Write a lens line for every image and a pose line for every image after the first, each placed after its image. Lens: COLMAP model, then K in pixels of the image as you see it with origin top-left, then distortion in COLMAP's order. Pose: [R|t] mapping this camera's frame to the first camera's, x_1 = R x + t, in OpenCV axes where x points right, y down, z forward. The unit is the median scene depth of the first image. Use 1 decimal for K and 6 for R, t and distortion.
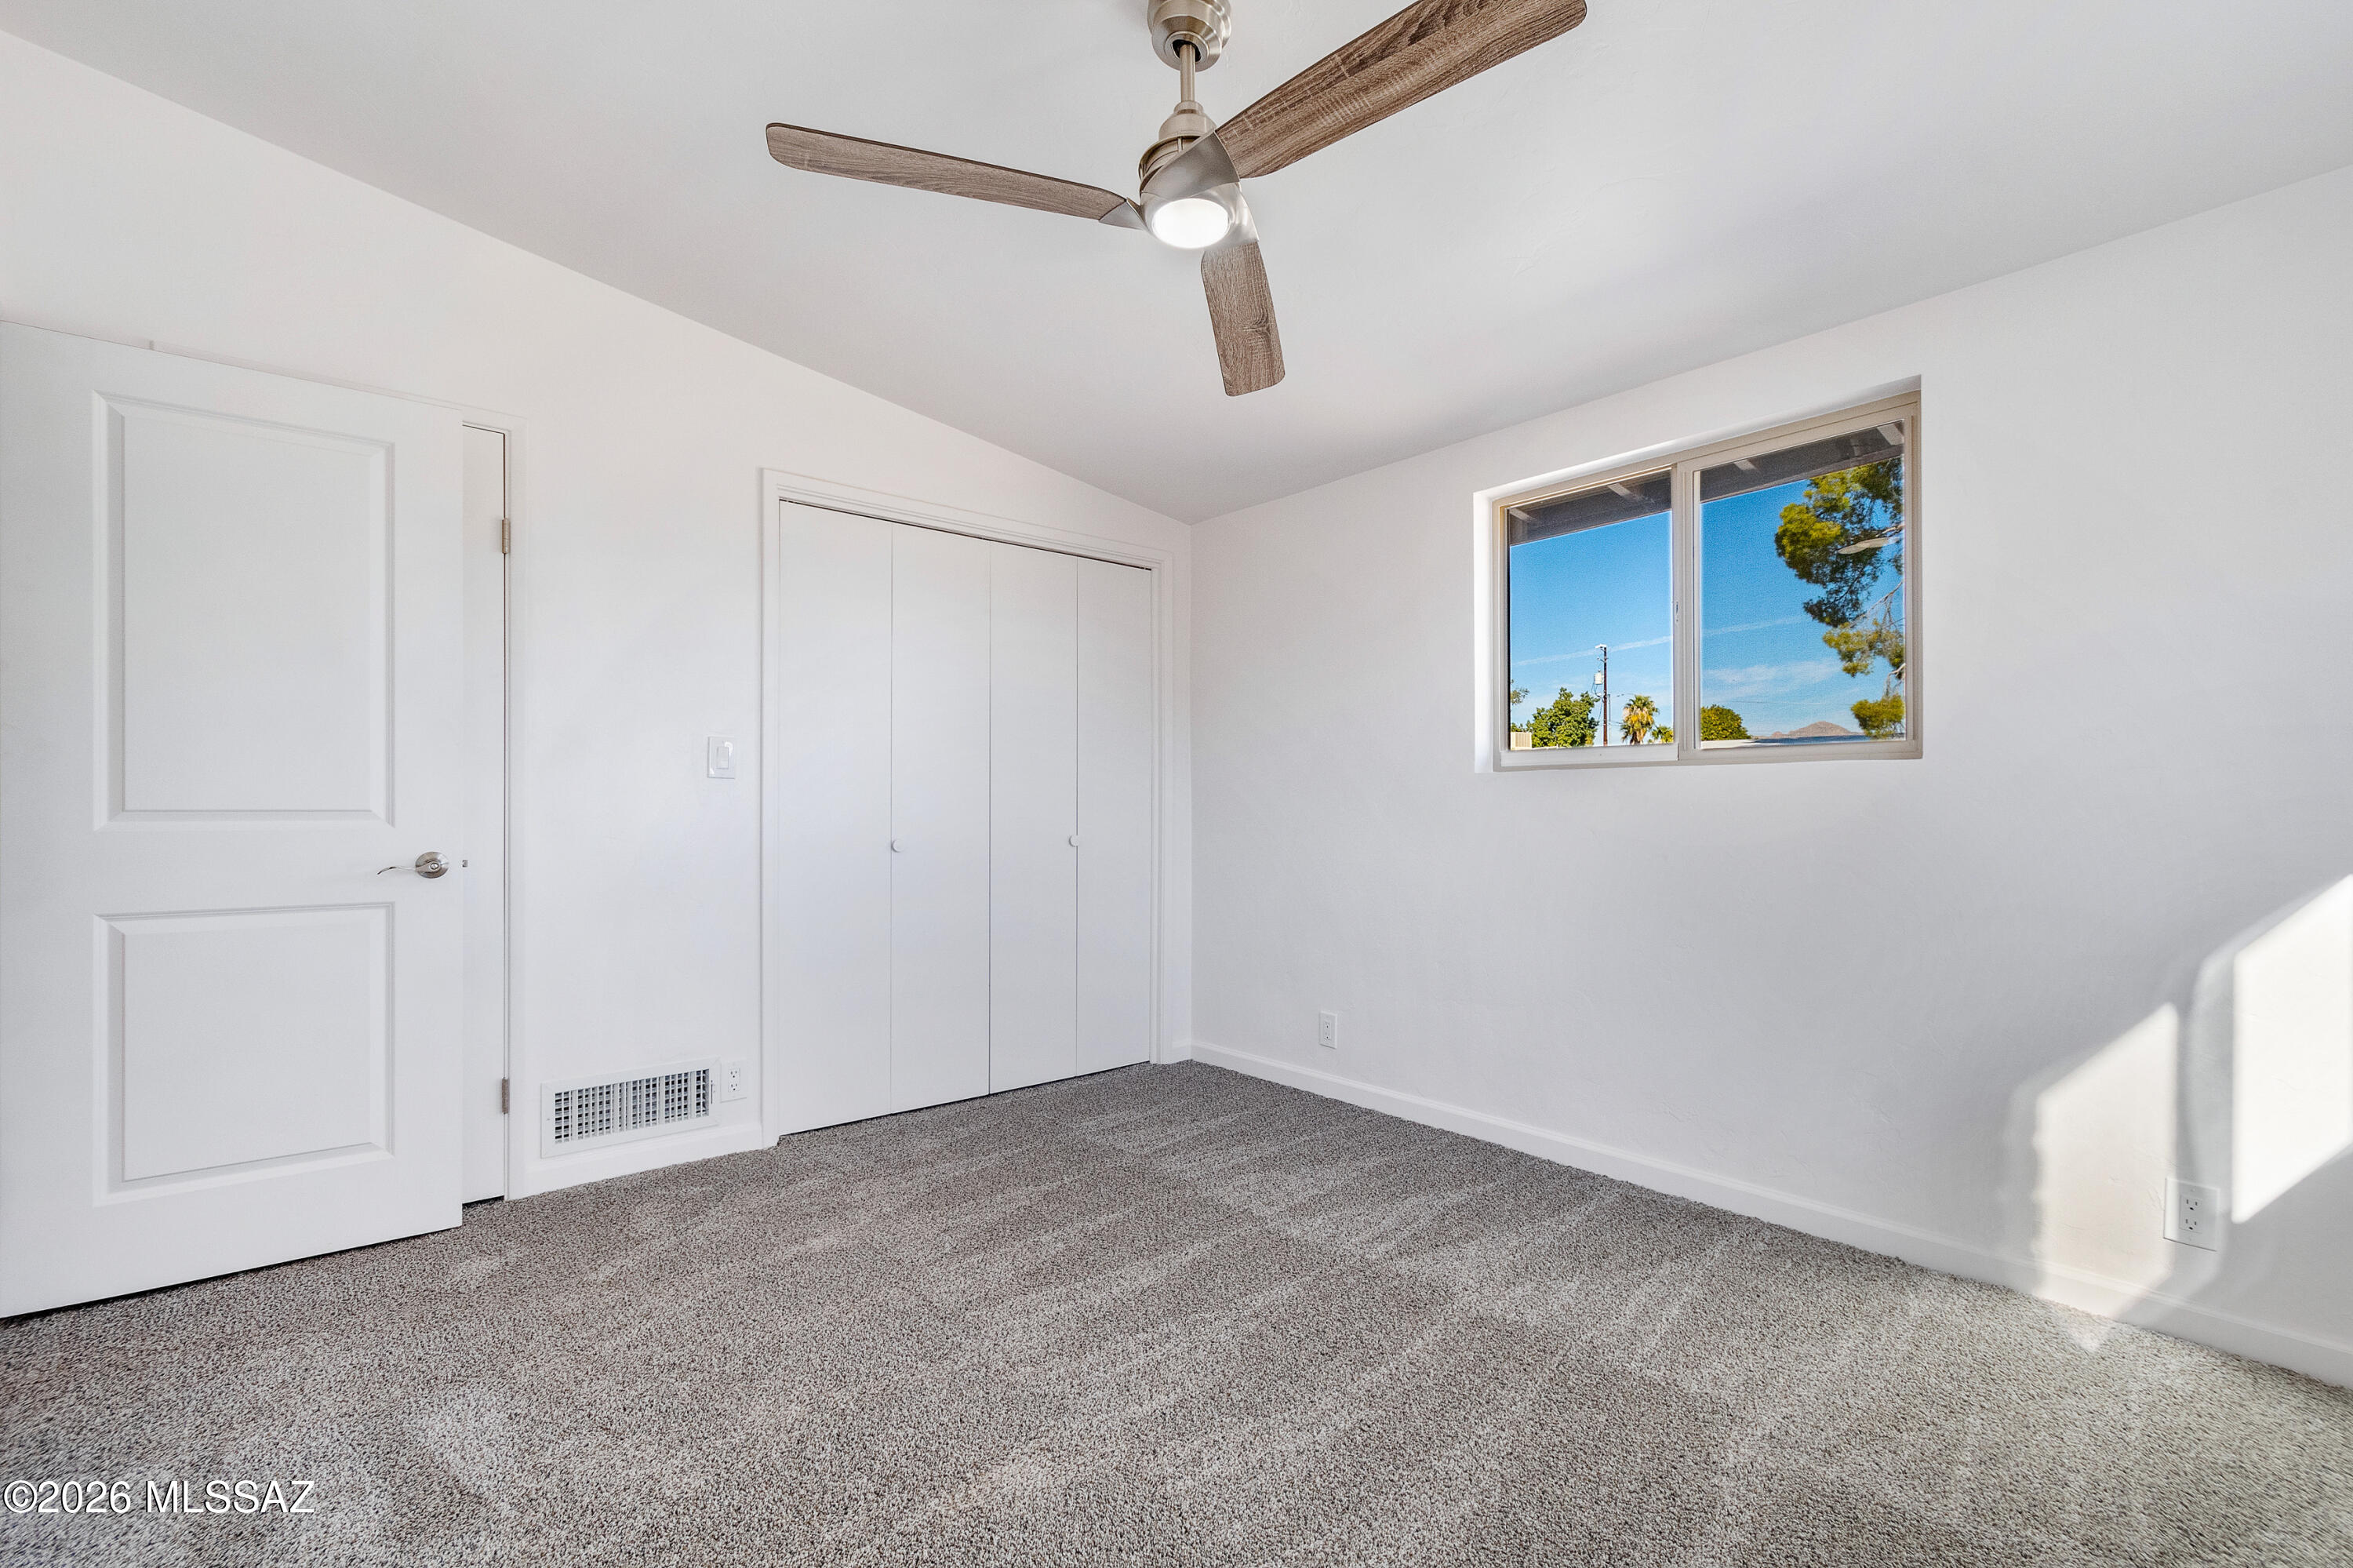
lens RADIAL K [[1031.0, 0, 1189.1], [0, 1031.0, 785.8], [0, 0, 1]] dist [0.001903, 0.001151]
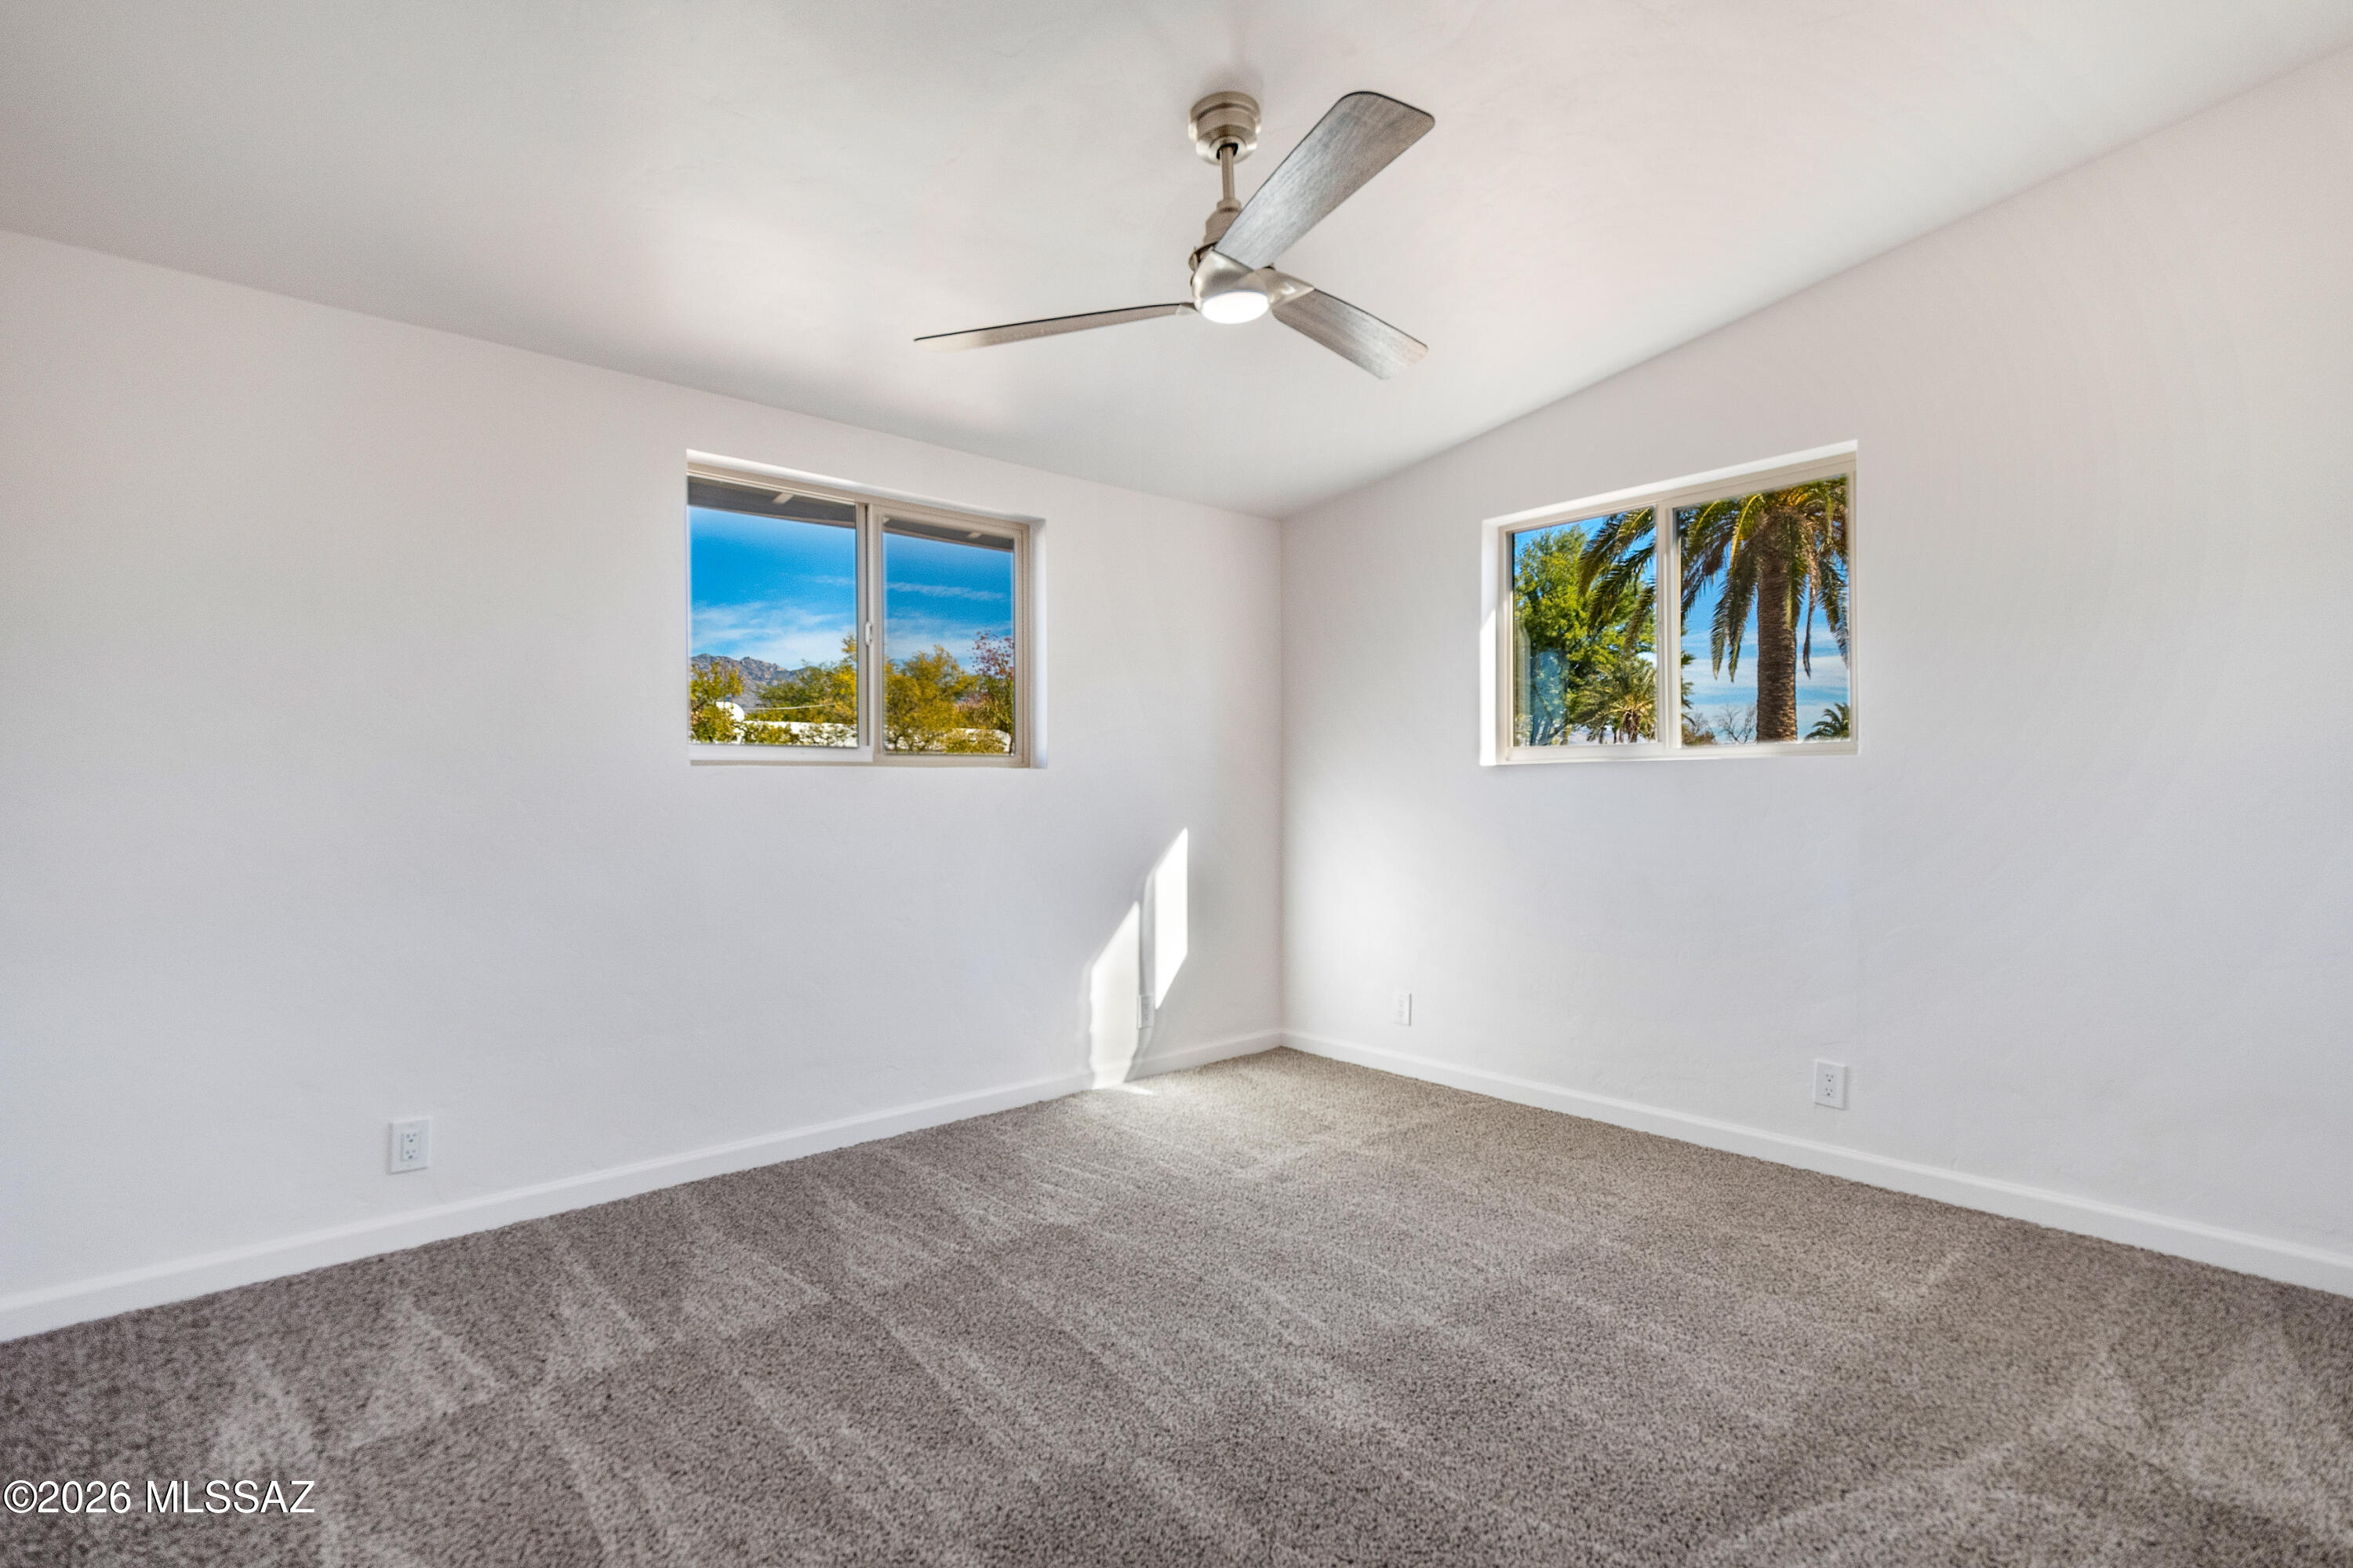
lens RADIAL K [[1093.0, 0, 1176.5], [0, 1093.0, 784.0], [0, 0, 1]] dist [-0.001099, -0.000371]
pose [[0.006244, 0.007876, 0.999949, -0.800948], [-0.004280, 0.999960, -0.007849, 0.009176], [-0.999971, -0.004230, 0.006278, 0.711009]]
